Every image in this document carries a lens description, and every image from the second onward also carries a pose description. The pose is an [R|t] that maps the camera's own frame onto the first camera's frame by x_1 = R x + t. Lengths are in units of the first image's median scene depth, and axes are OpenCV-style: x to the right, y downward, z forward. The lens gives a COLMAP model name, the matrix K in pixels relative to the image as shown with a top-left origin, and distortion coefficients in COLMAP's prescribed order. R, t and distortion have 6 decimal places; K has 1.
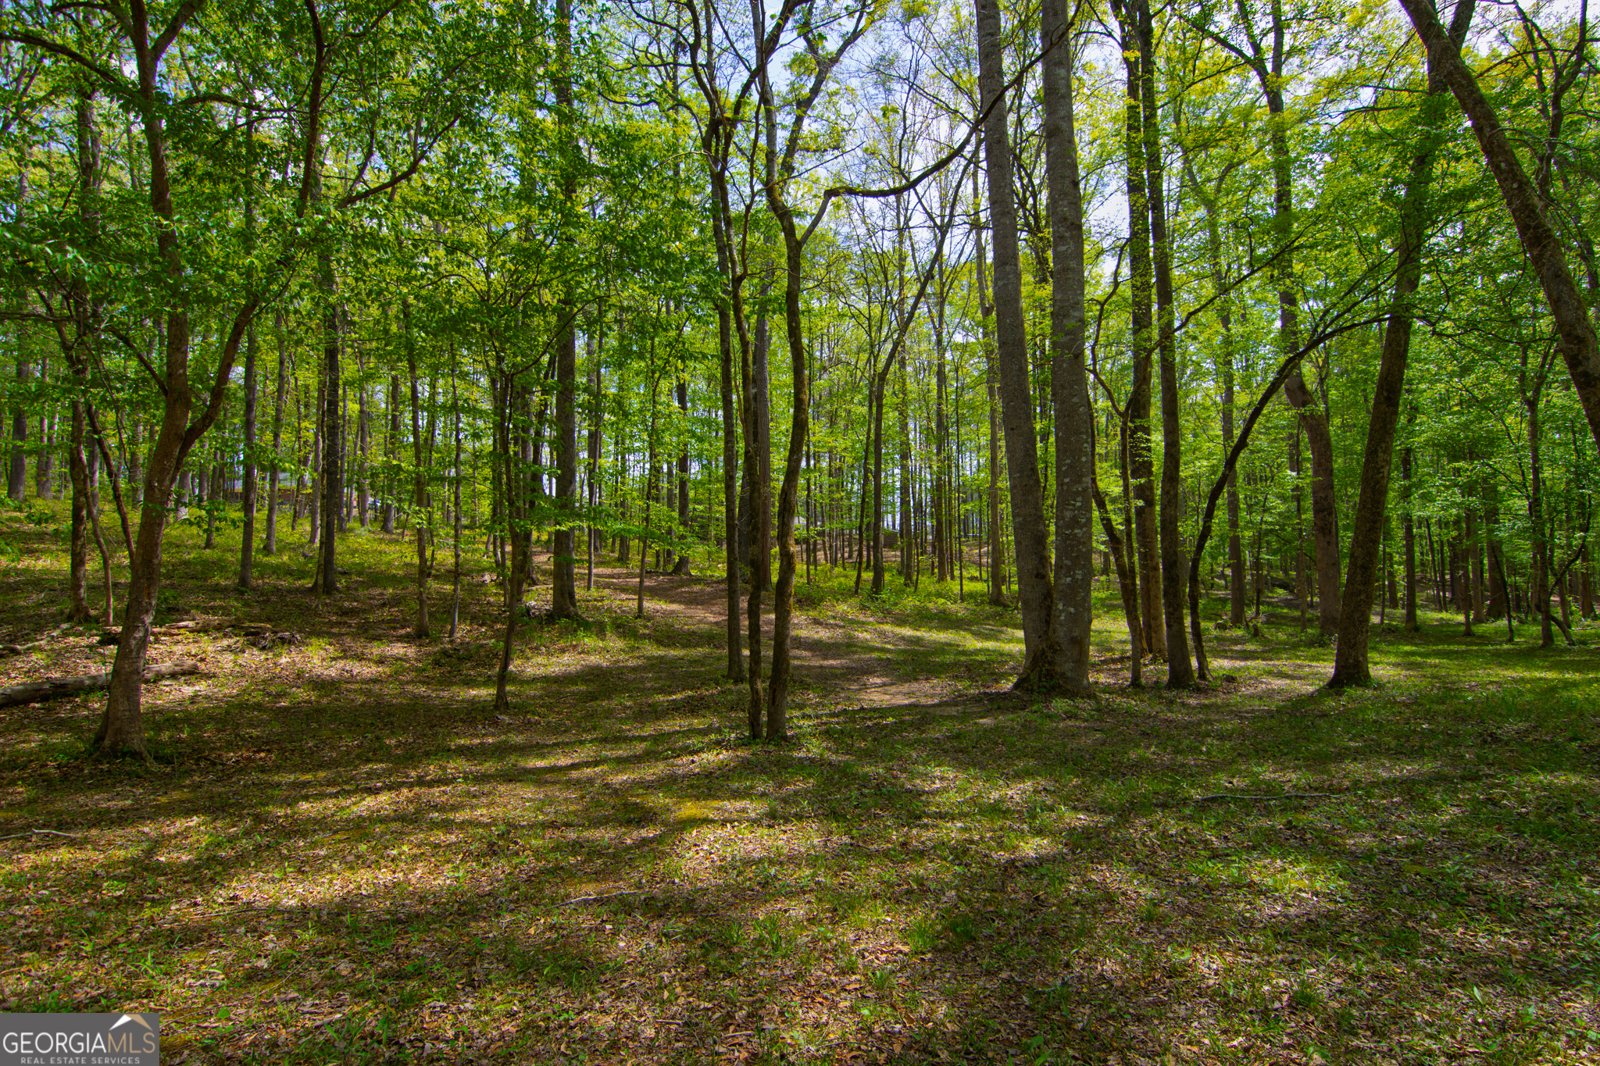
lens RADIAL K [[827.1, 0, 800.0], [0, 827.1, 533.0], [0, 0, 1]] dist [-0.005872, -0.008482]
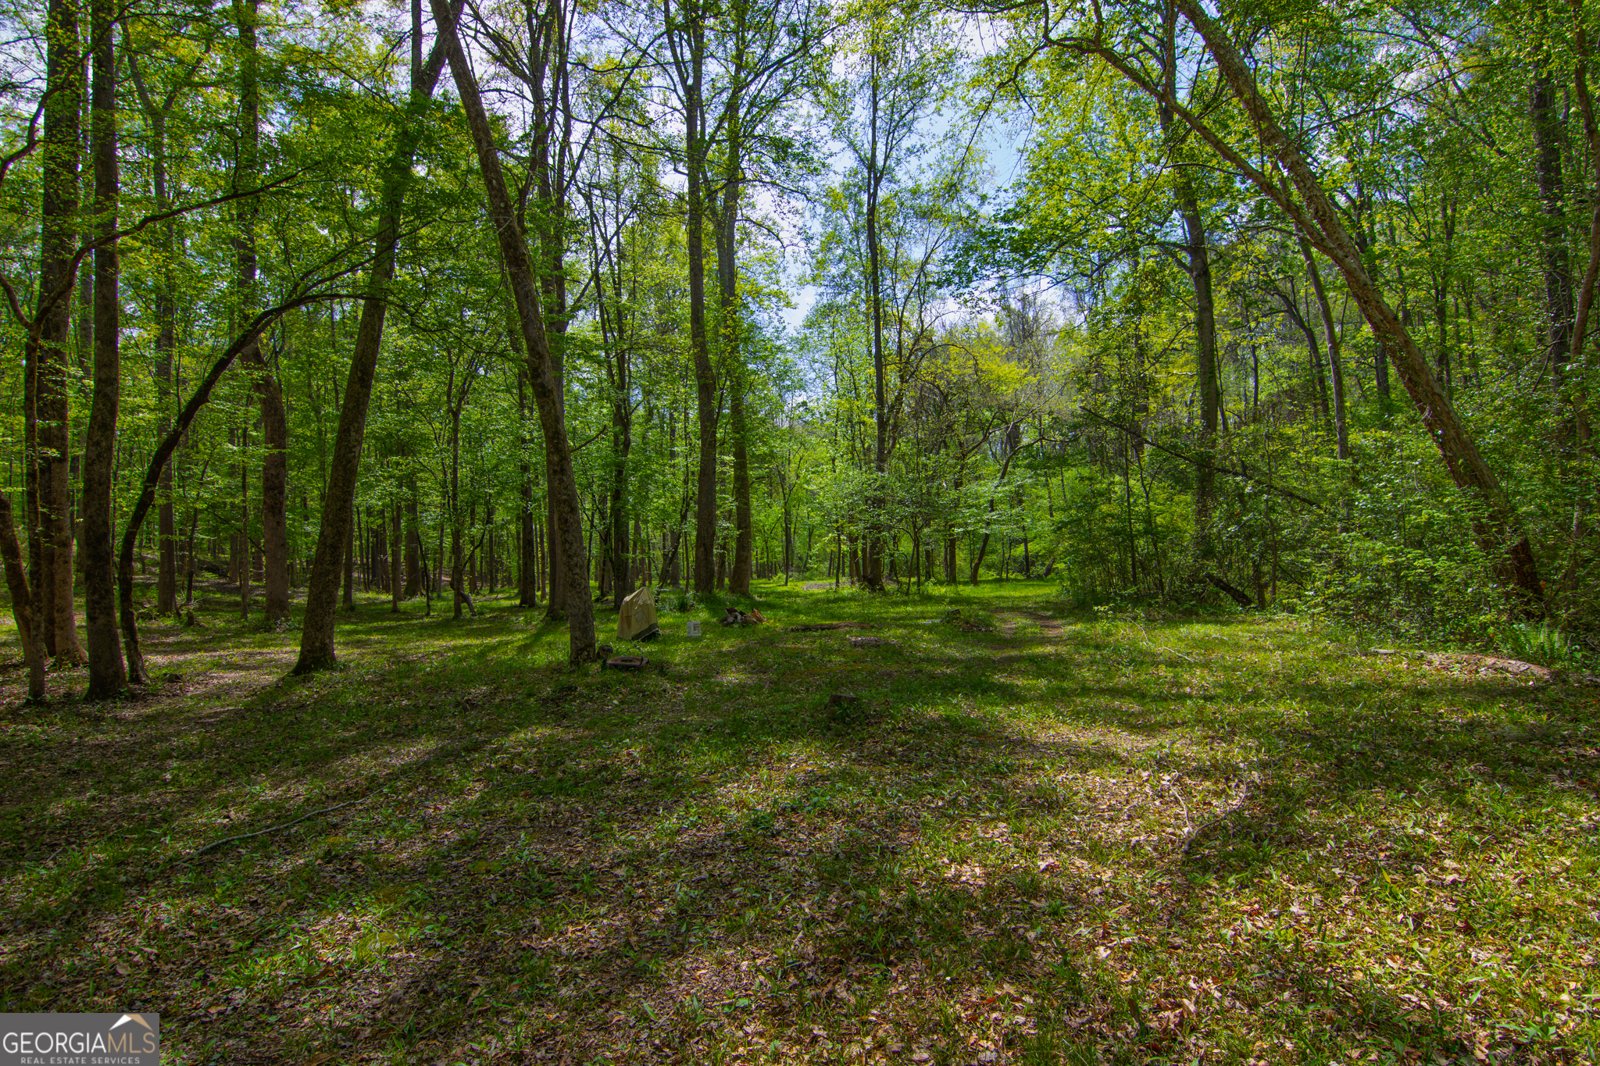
lens RADIAL K [[827.1, 0, 800.0], [0, 827.1, 533.0], [0, 0, 1]] dist [-0.005872, -0.008482]
pose [[0.397948, 0.035015, 0.916740, 0.013850], [-0.052009, 0.998525, -0.015562, 0.011956], [-0.915933, -0.041486, 0.399182, 0.100686]]
